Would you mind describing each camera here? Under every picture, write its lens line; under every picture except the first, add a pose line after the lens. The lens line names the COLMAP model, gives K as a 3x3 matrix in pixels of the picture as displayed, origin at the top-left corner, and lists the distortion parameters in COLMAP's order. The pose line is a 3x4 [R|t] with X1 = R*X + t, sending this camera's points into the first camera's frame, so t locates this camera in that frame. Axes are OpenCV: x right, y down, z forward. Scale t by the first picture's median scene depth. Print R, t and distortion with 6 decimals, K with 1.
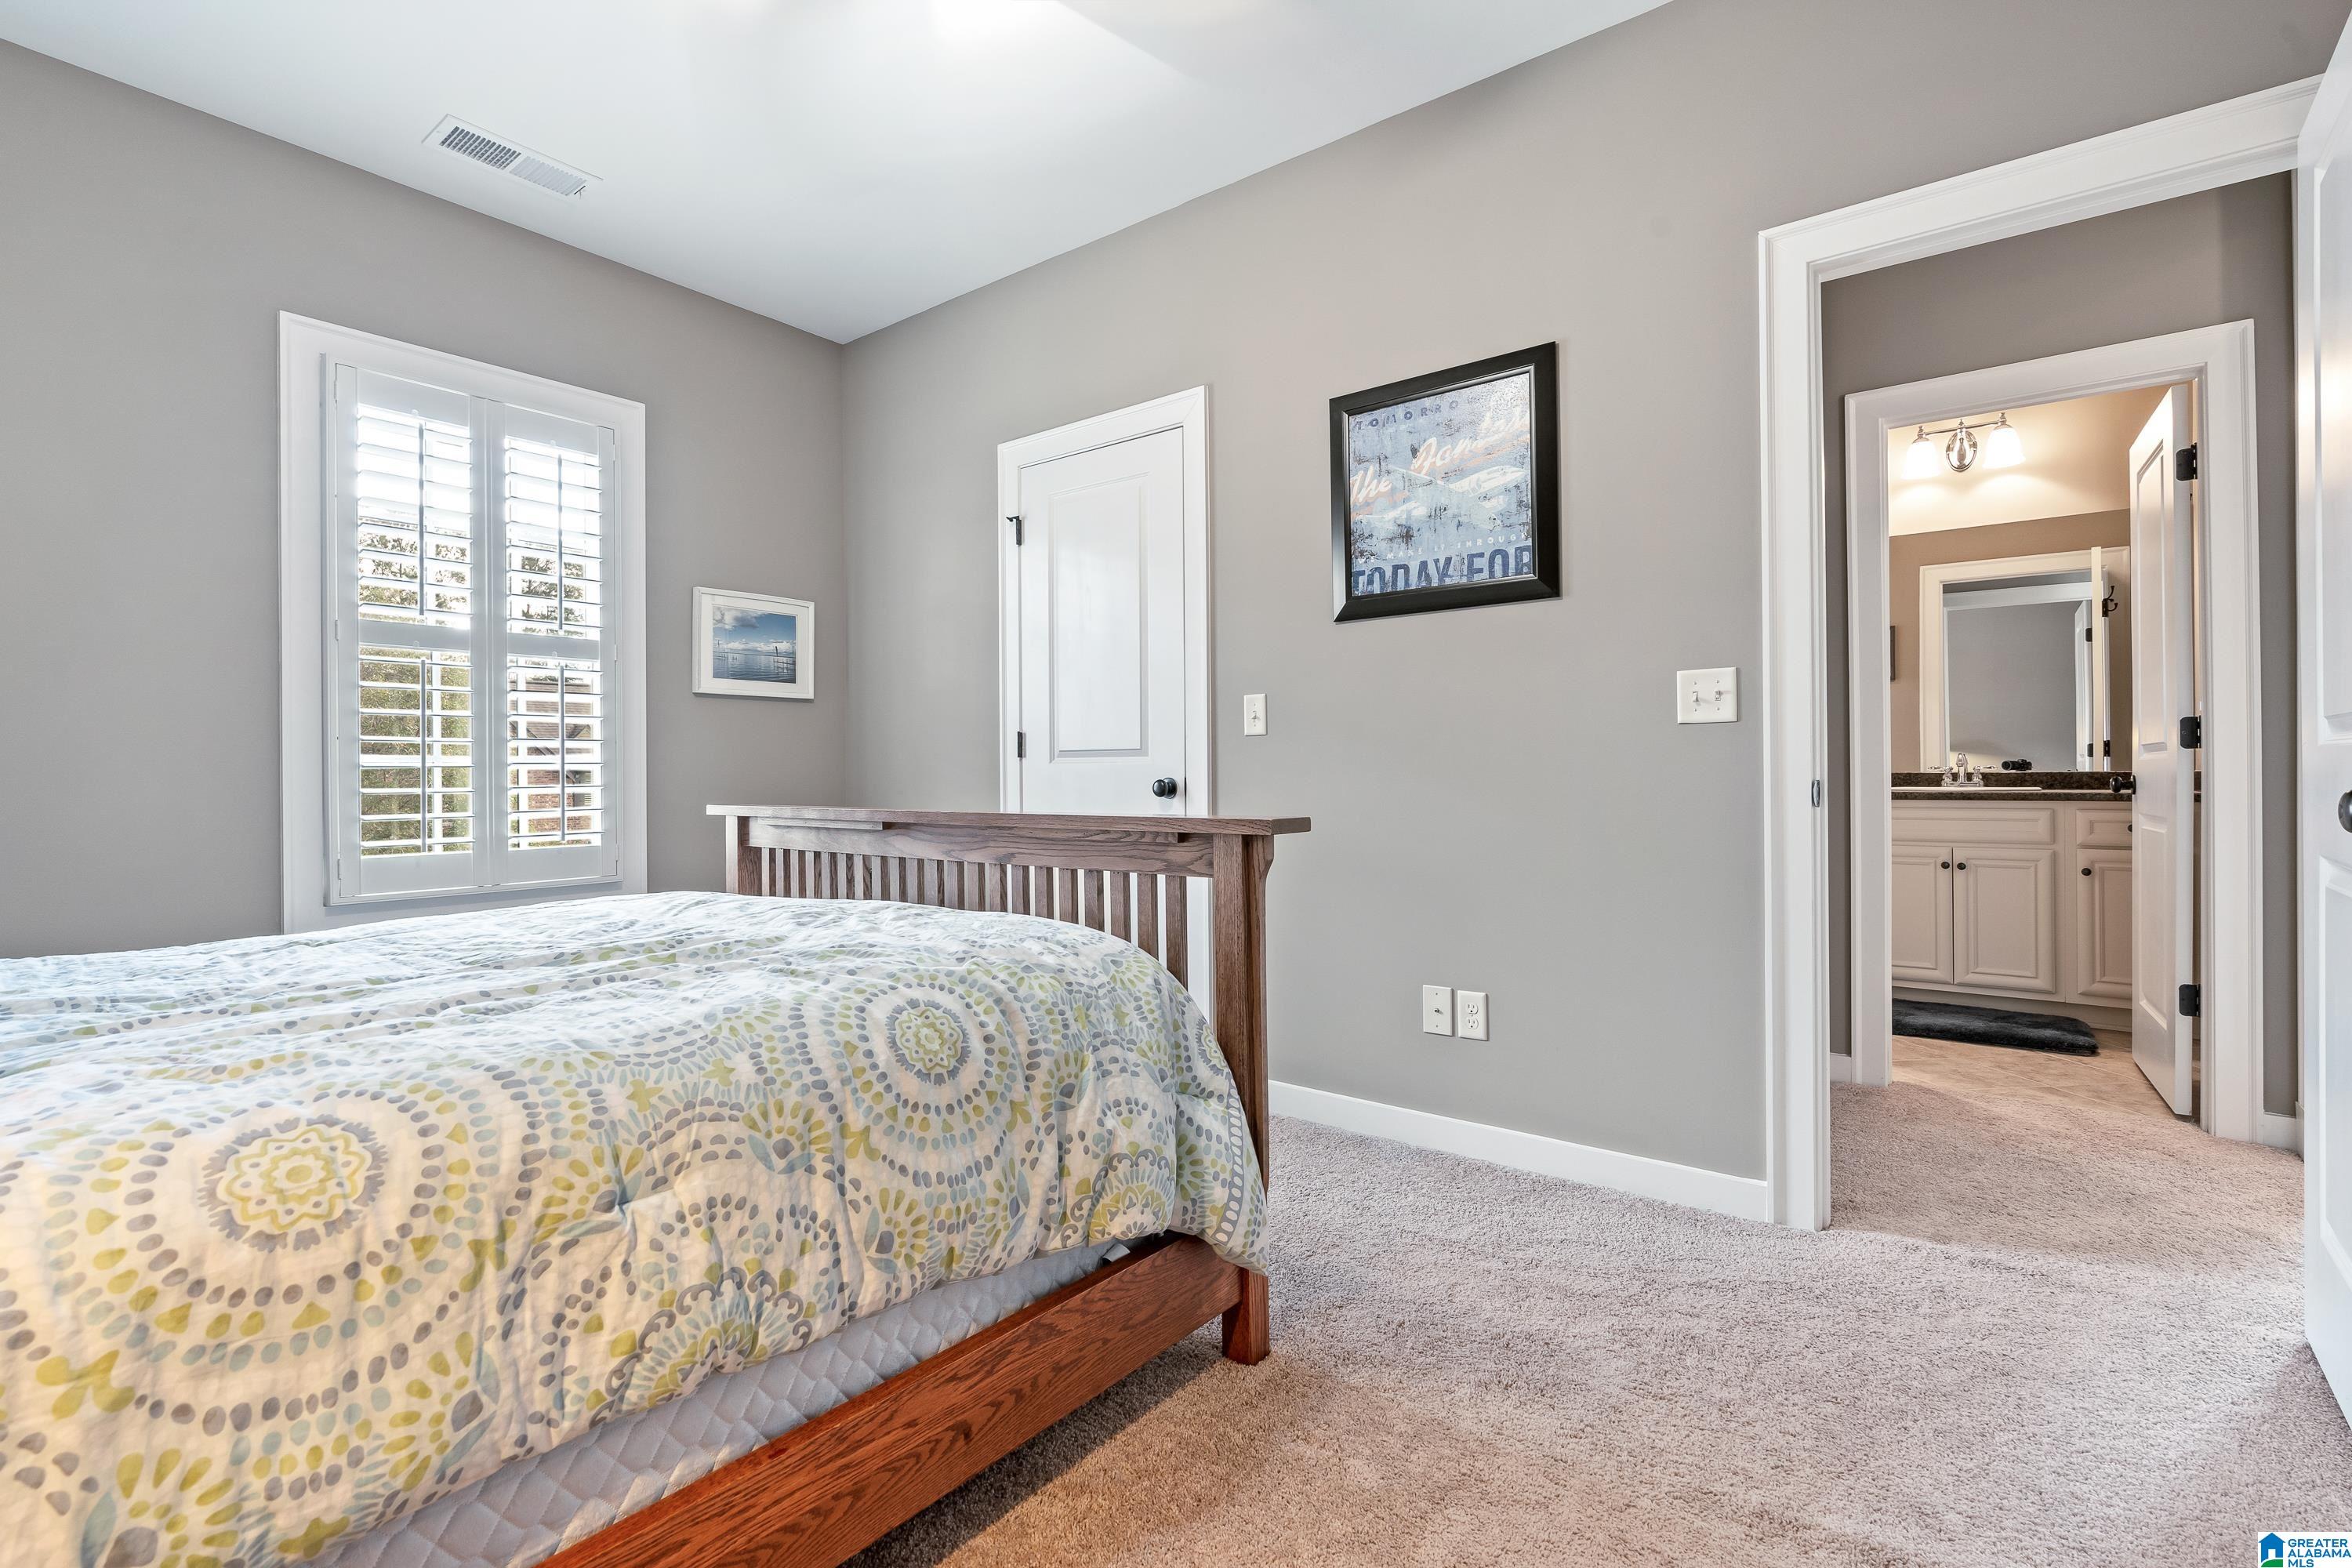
lens RADIAL K [[1074.7, 0, 1167.5], [0, 1074.7, 787.5], [0, 0, 1]] dist [-0.004701, 0.001319]
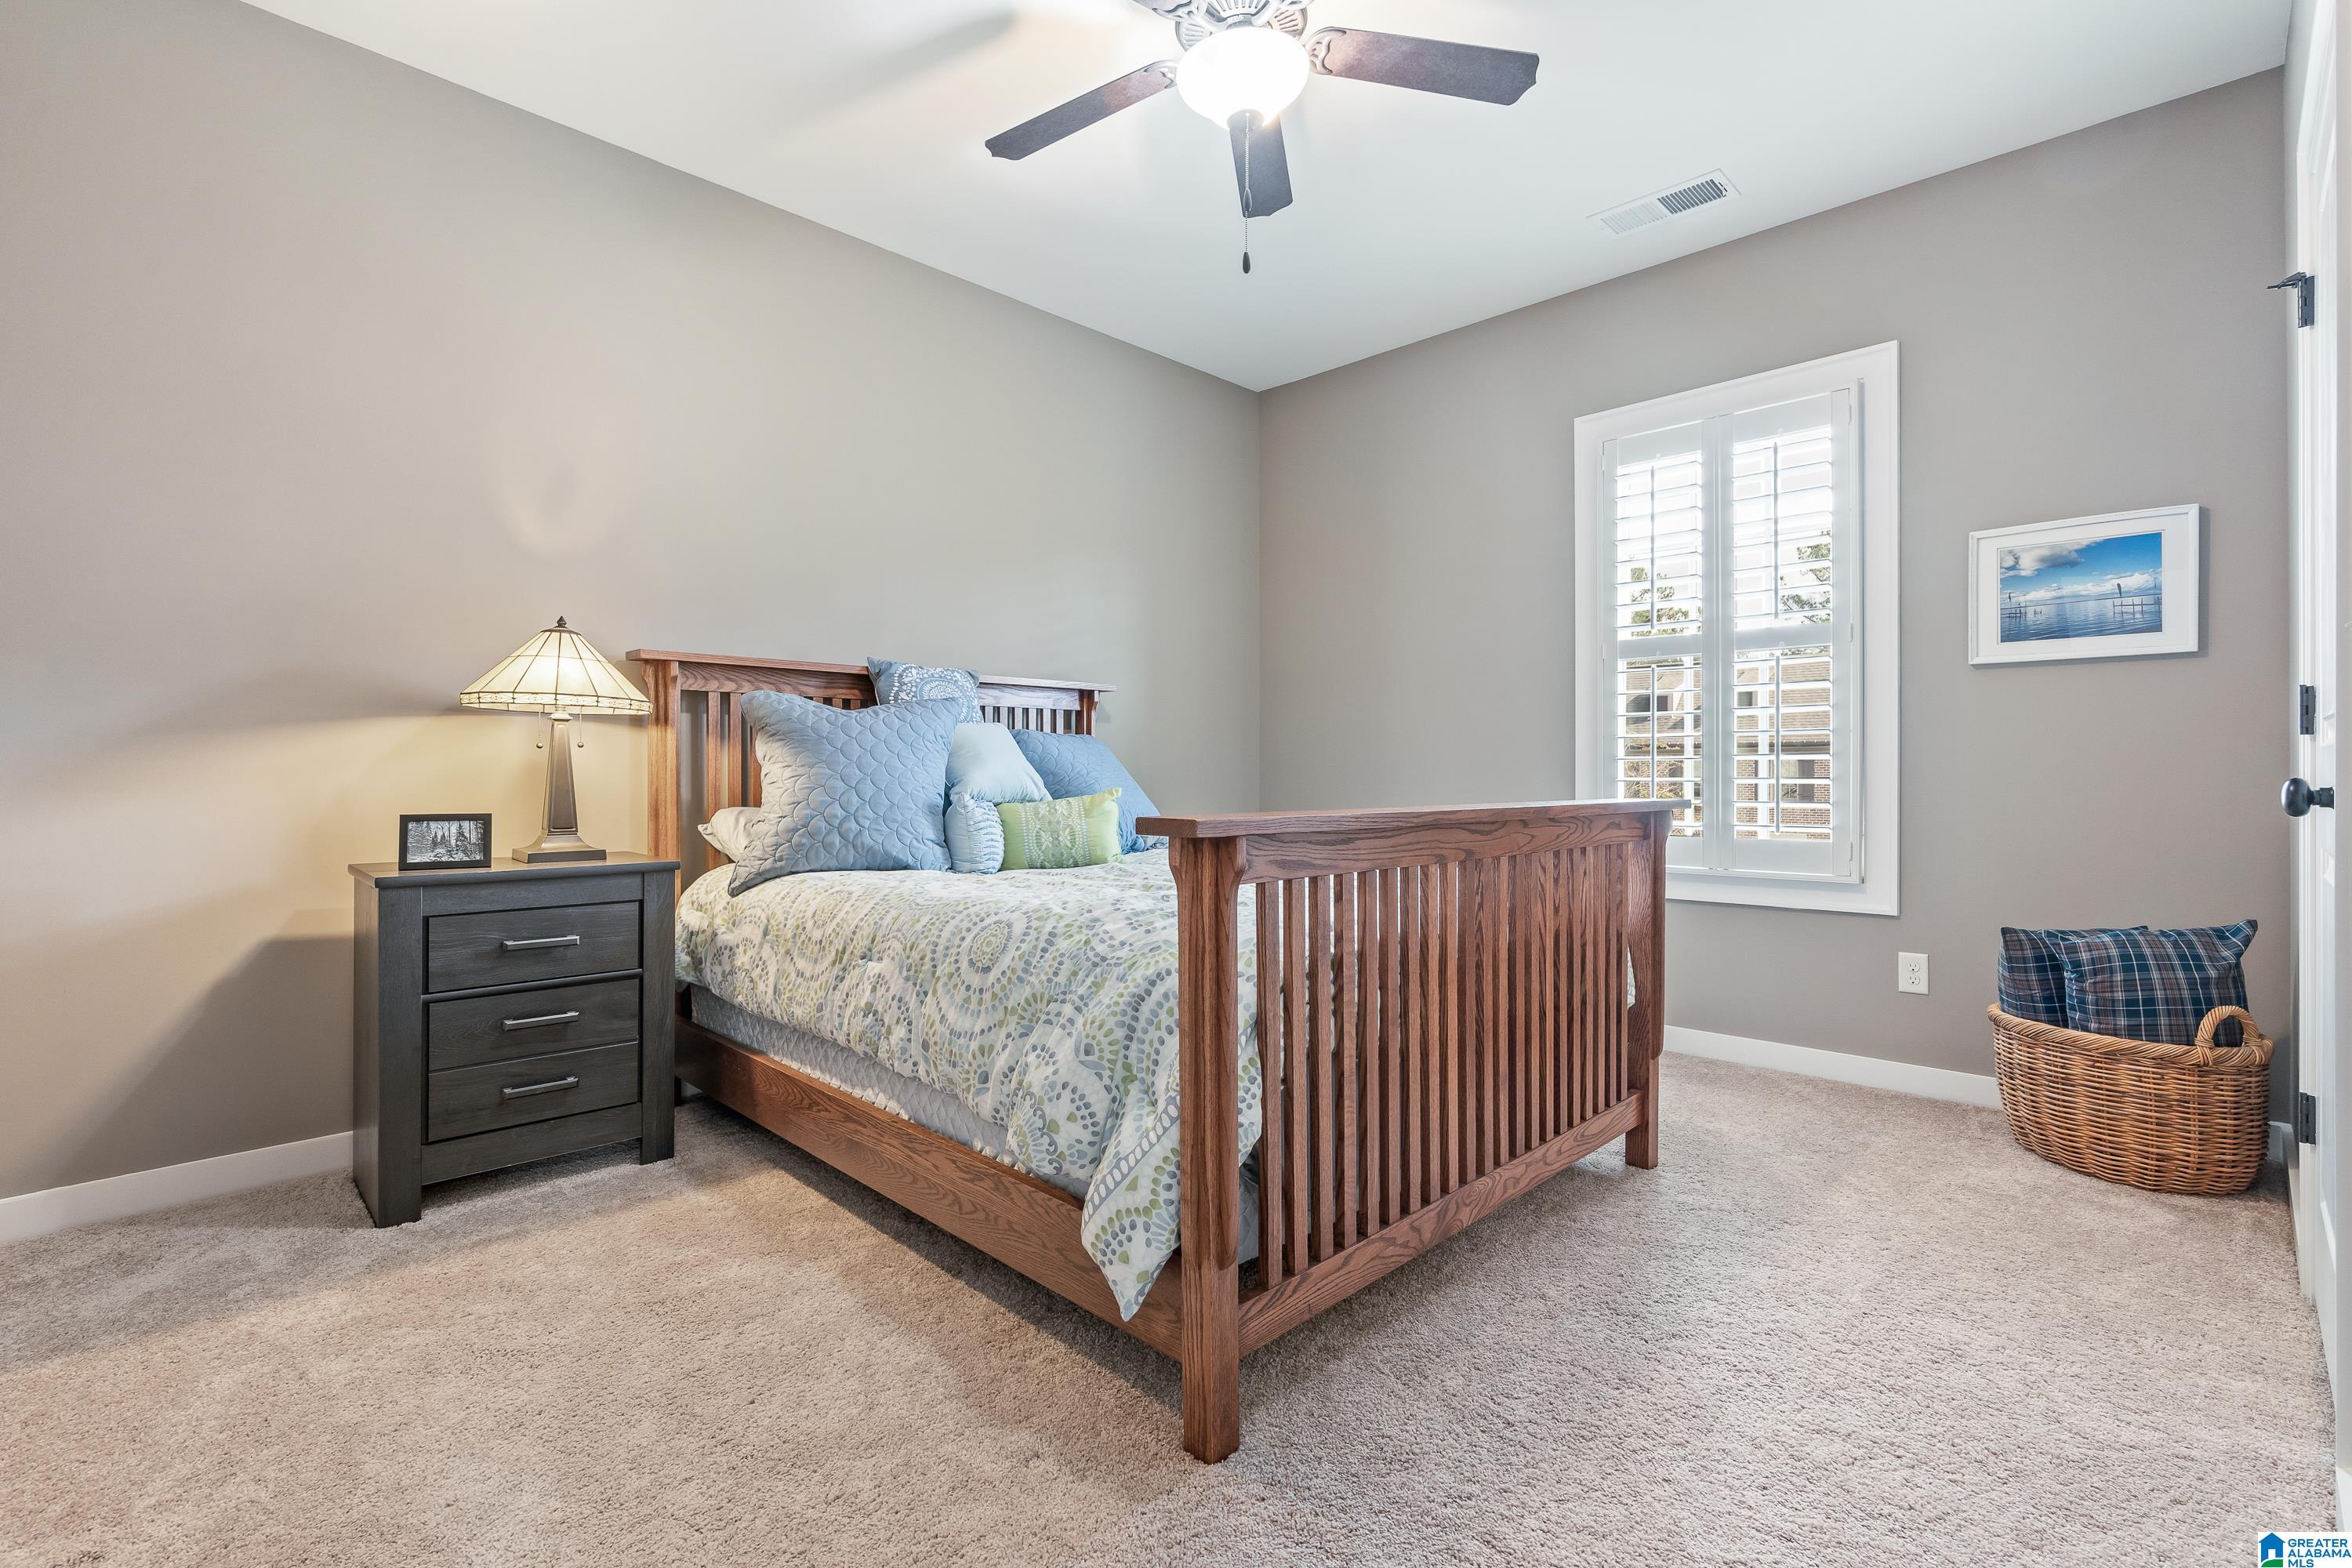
lens RADIAL K [[1074.7, 0, 1166.9], [0, 1074.7, 770.9], [0, 0, 1]] dist [-0.004701, 0.001319]
pose [[-0.116573, 0.006299, -0.993162, 0.510521], [-0.013070, 0.999884, 0.007875, -0.008245], [0.993096, 0.013898, -0.116477, 0.589829]]
